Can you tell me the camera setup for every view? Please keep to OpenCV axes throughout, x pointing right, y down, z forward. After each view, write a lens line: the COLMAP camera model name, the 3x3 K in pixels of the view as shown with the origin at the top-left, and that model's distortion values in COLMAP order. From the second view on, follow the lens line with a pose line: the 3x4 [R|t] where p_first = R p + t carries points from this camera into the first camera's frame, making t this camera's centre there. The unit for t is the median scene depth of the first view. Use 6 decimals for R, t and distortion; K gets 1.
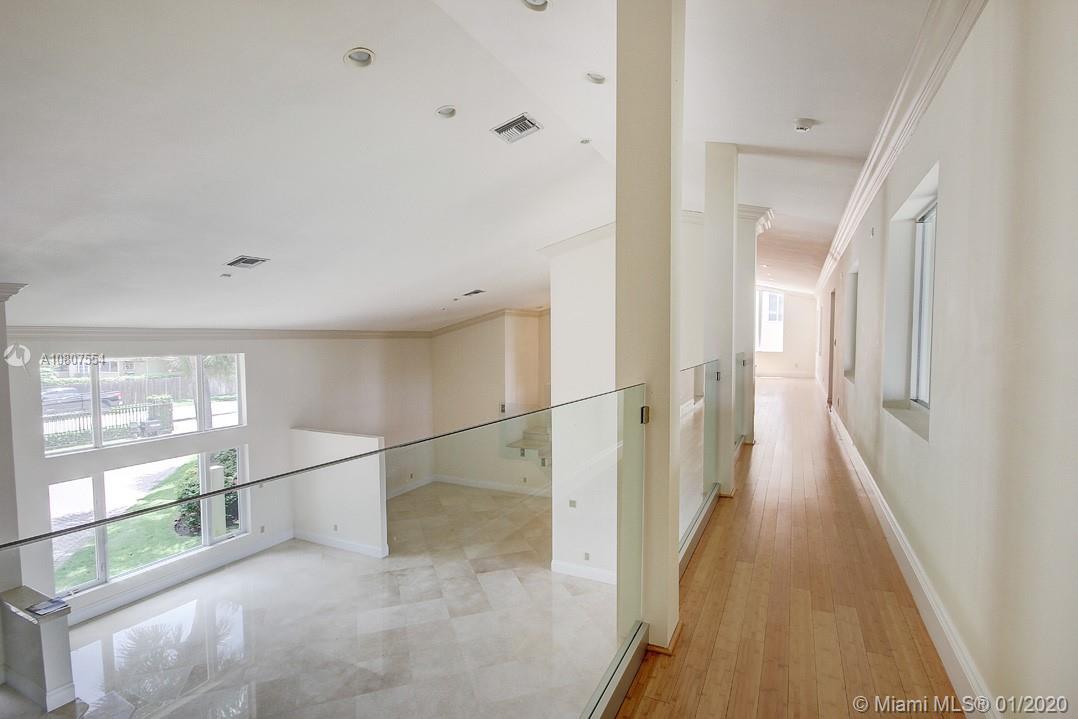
lens RADIAL K [[511.8, 0, 536.9], [0, 511.8, 366.7], [0, 0, 1]] dist [-0.004095, -0.002549]
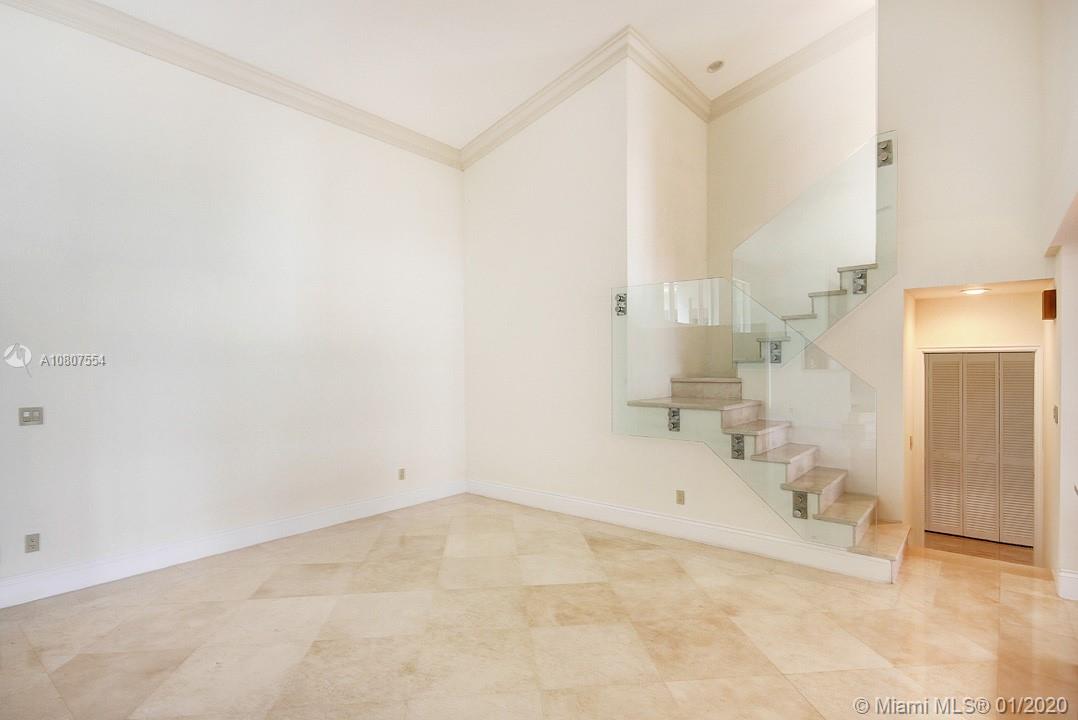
lens RADIAL K [[547.1, 0, 544.9], [0, 547.1, 360.4], [0, 0, 1]] dist [0.012108, -0.006294]
pose [[0.977909, 0.003022, -0.209008, -0.036916], [-0.013598, 0.998697, -0.049183, 0.146155], [0.208587, 0.050938, 0.976676, 0.601125]]
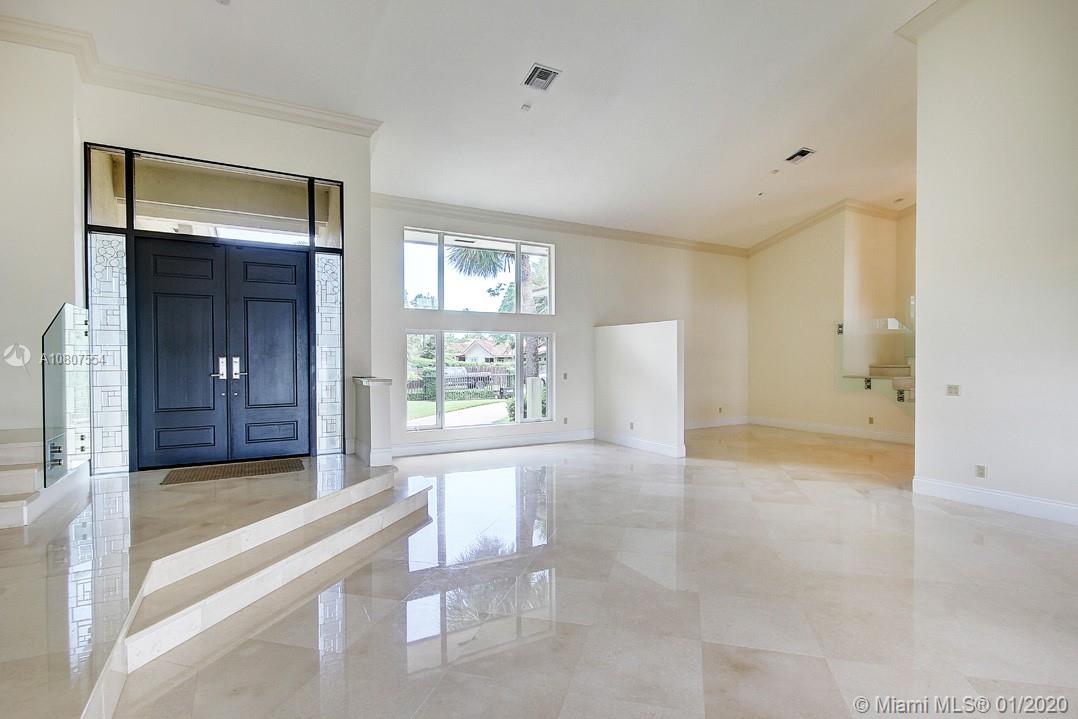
lens RADIAL K [[511.8, 0, 542.3], [0, 511.8, 366.5], [0, 0, 1]] dist [-0.004095, -0.002549]
pose [[0.823694, 0.014005, -0.566861, 0.003201], [-0.032561, 0.999214, -0.022626, 0.174893], [0.566099, 0.037095, 0.823503, 0.093448]]
